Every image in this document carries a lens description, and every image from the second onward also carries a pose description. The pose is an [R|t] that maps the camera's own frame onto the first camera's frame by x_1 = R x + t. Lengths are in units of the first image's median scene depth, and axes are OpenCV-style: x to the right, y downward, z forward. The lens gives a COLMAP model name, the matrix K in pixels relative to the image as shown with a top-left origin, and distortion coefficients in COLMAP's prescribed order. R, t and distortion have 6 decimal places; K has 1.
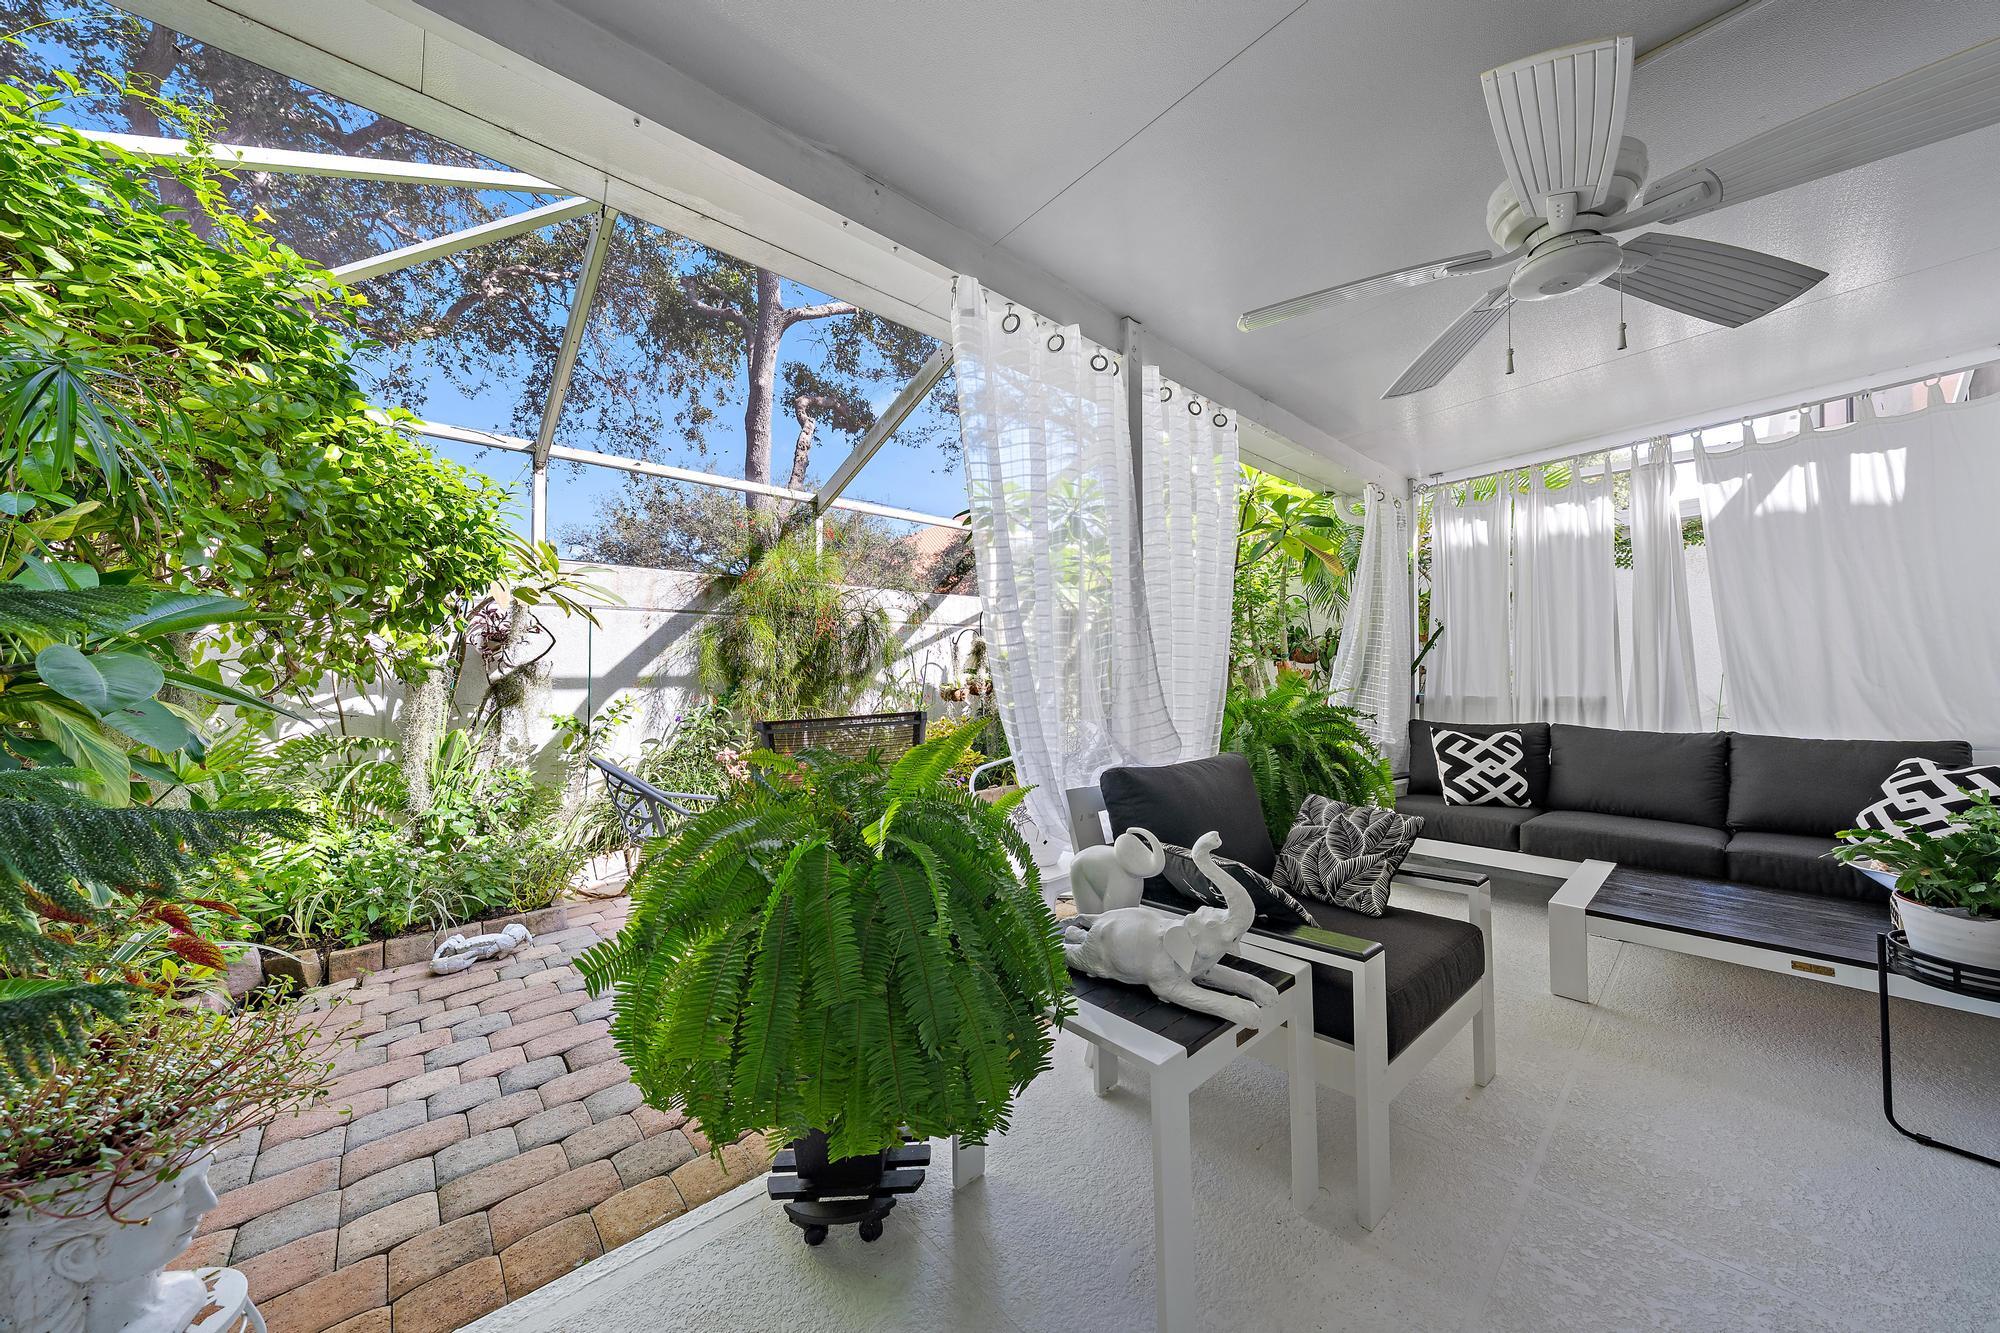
lens RADIAL K [[662.5, 0, 1000.0], [0, 662.5, 666.5], [0, 0, 1]] dist [-0.001382, -0.000073]
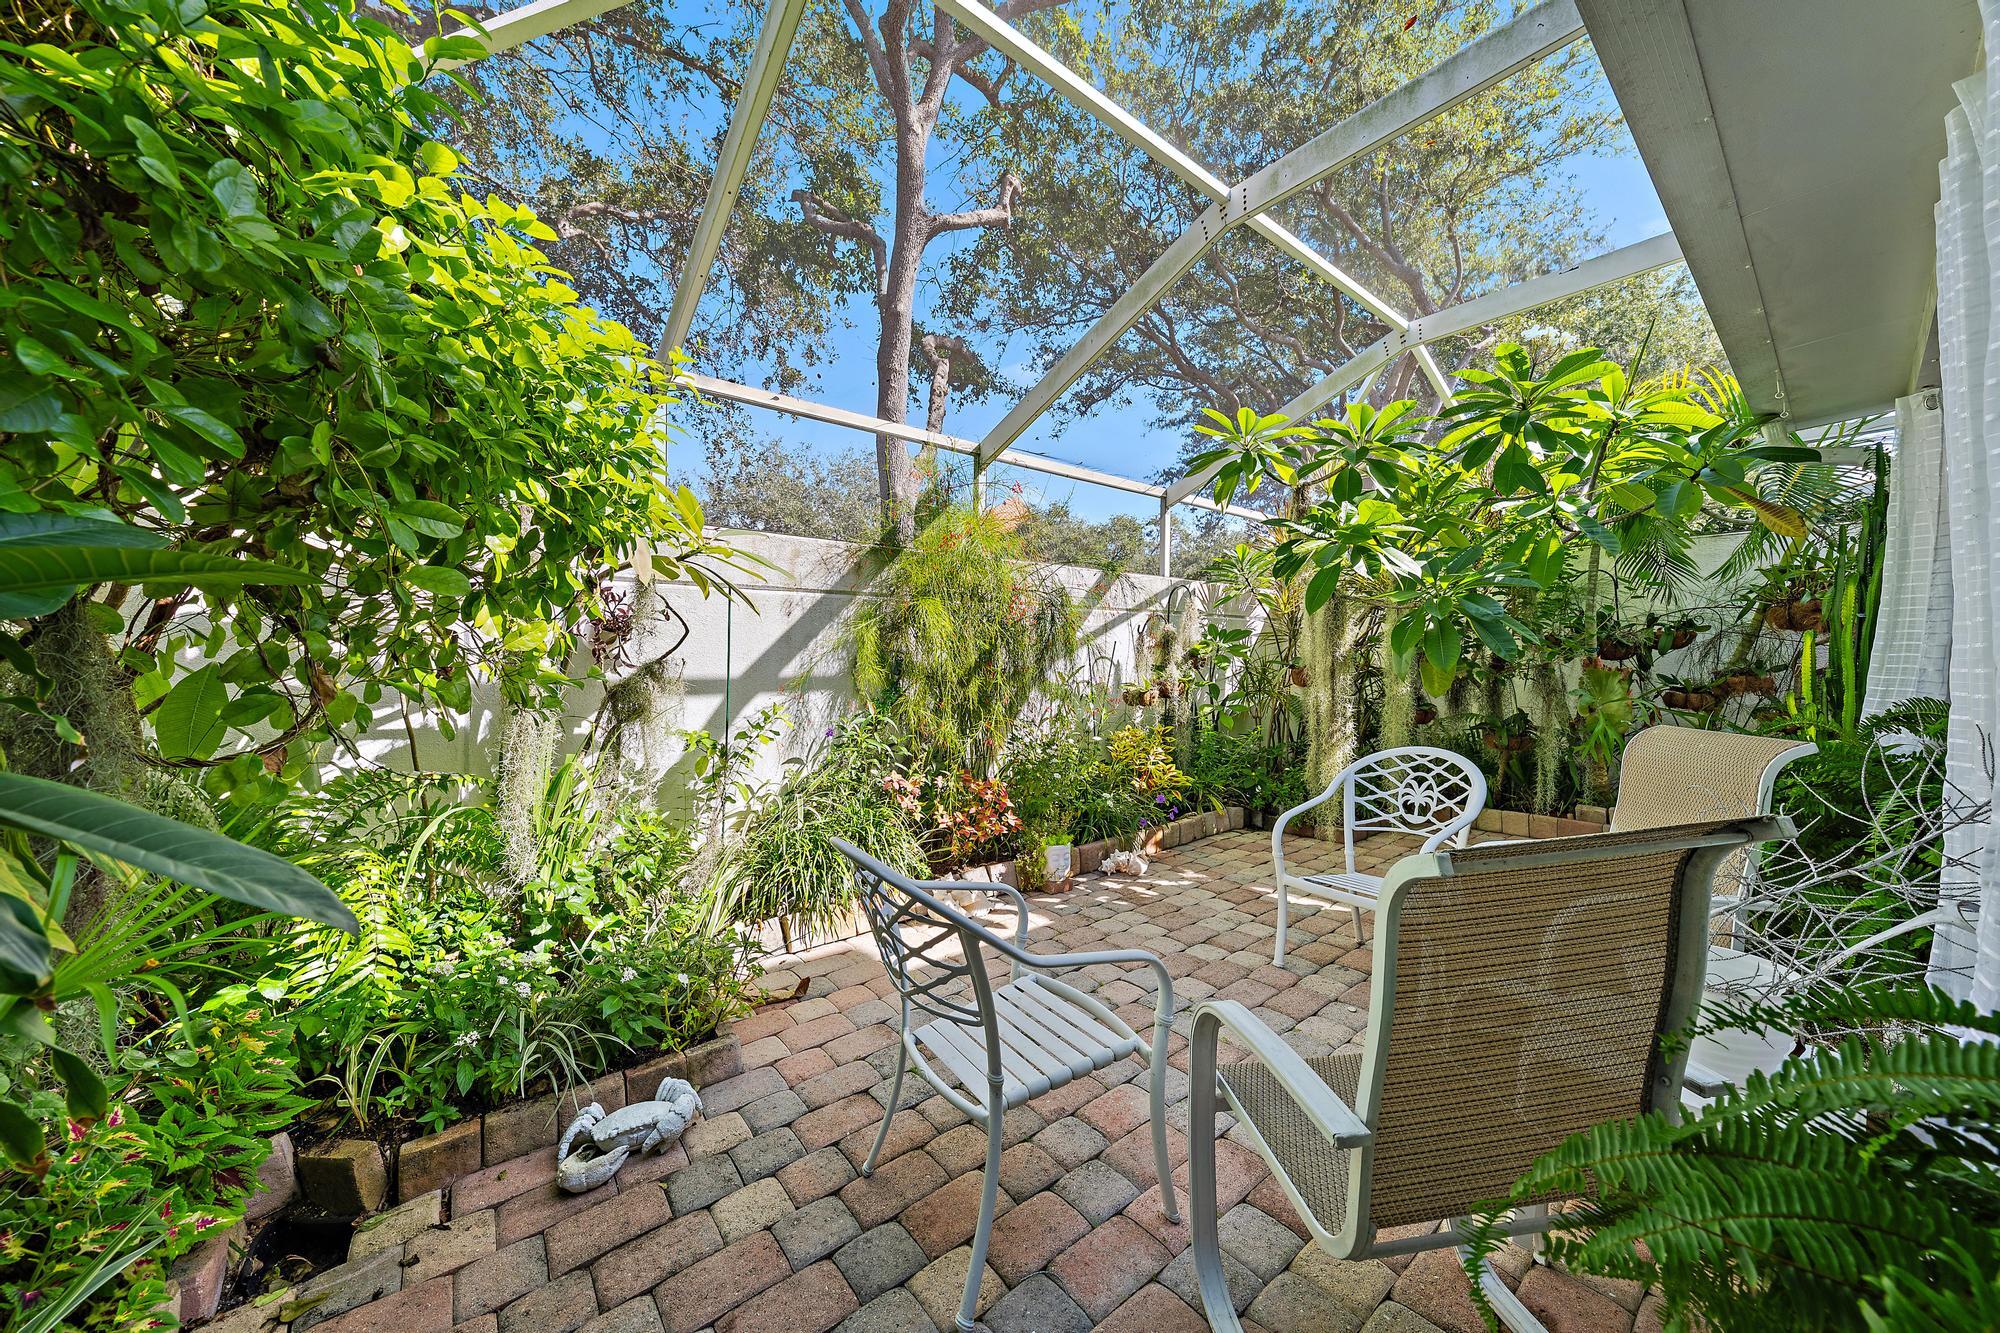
lens RADIAL K [[666.3, 0, 996.8], [0, 666.3, 664.0], [0, 0, 1]] dist [-0.001396, -0.000134]
pose [[0.998072, 0.003701, -0.061955, -0.326433], [-0.002724, 0.999871, 0.015854, -0.016840], [0.062005, -0.015655, 0.997953, 0.327861]]
